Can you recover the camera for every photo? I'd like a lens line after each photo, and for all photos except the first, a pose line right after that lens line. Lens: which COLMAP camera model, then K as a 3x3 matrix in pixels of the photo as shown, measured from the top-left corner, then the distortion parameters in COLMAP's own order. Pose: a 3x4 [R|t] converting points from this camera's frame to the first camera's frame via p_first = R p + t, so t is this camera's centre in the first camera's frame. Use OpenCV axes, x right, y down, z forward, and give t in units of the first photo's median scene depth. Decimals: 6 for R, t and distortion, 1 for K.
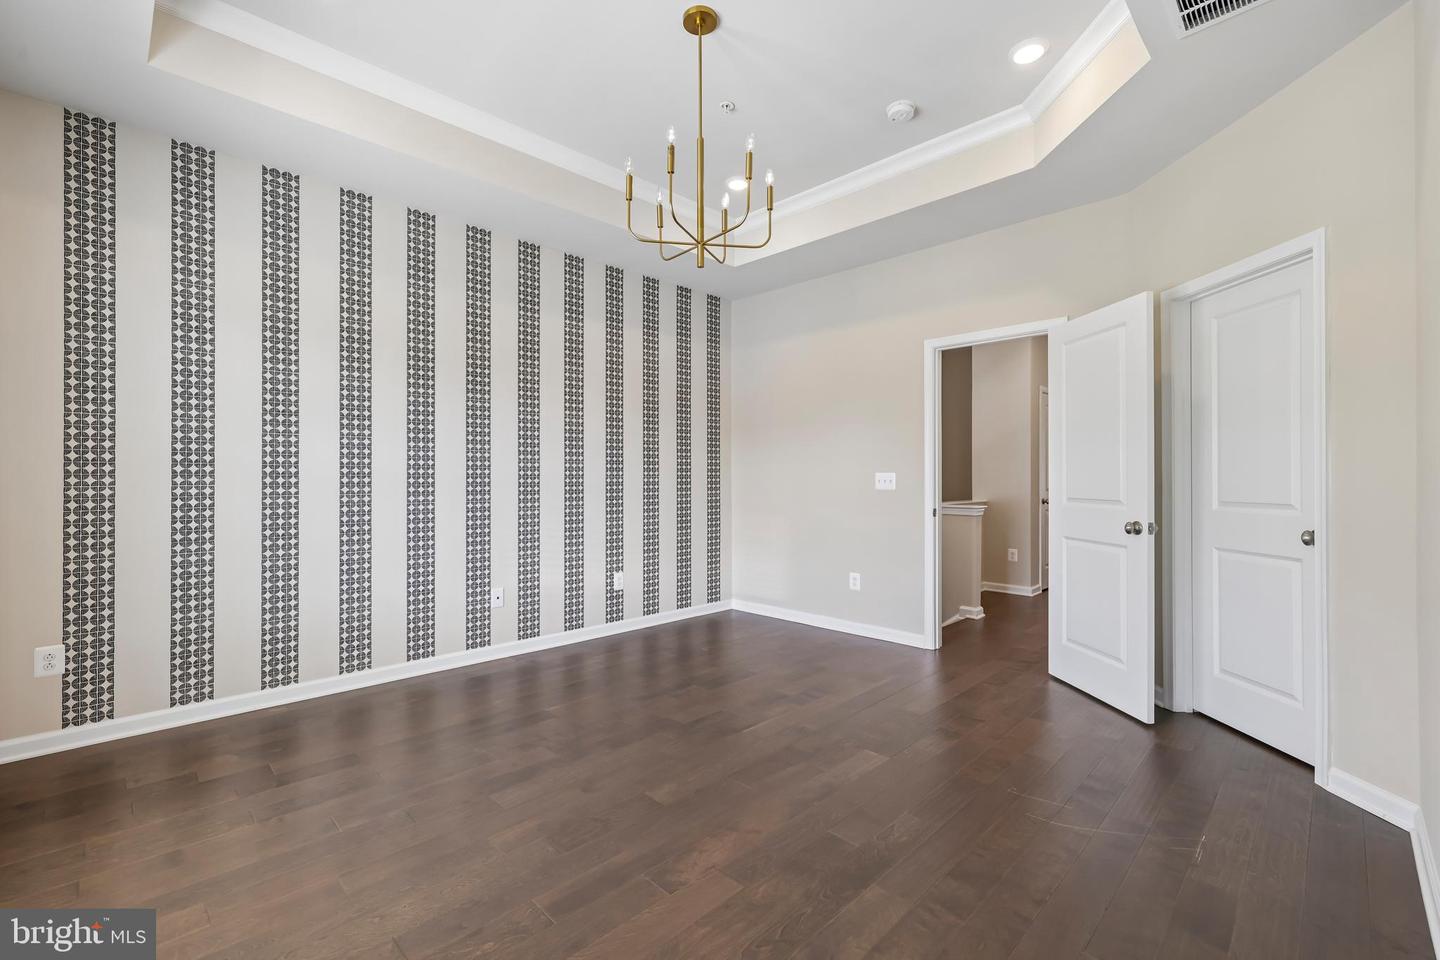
lens RADIAL K [[621.3, 0, 713.3], [0, 621.3, 477.2], [0, 0, 1]] dist [-0.000426, -0.000200]
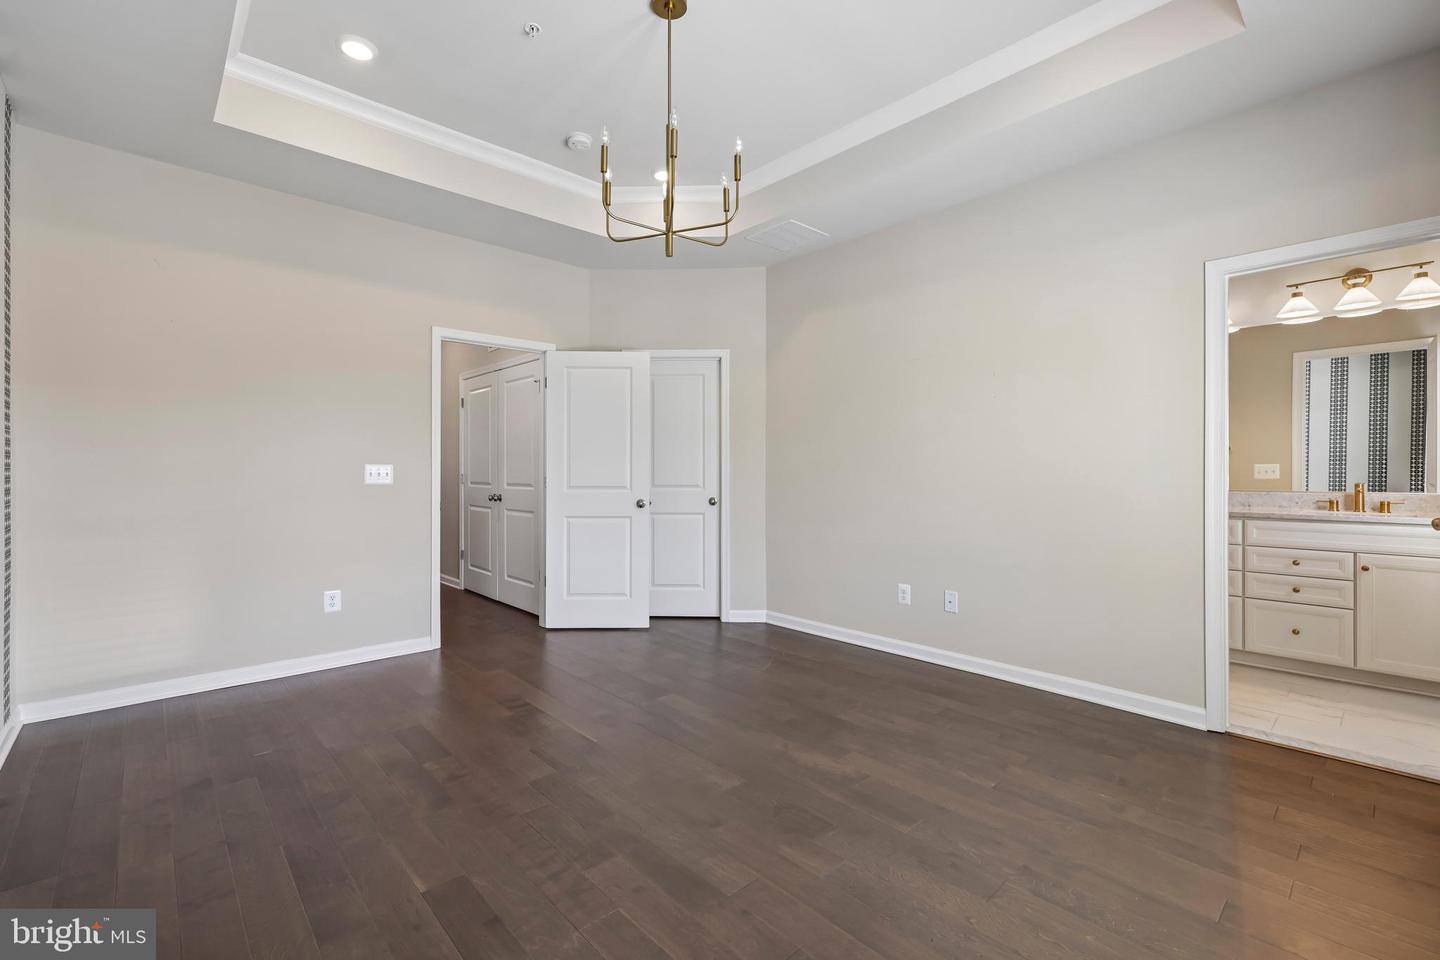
lens RADIAL K [[621.3, 0, 713.3], [0, 621.3, 477.2], [0, 0, 1]] dist [-0.000426, -0.000200]
pose [[0.047745, -0.012413, 0.998782, -0.856932], [-0.005269, 0.999906, 0.012679, -0.004758], [-0.998846, -0.005868, 0.047675, 0.757569]]
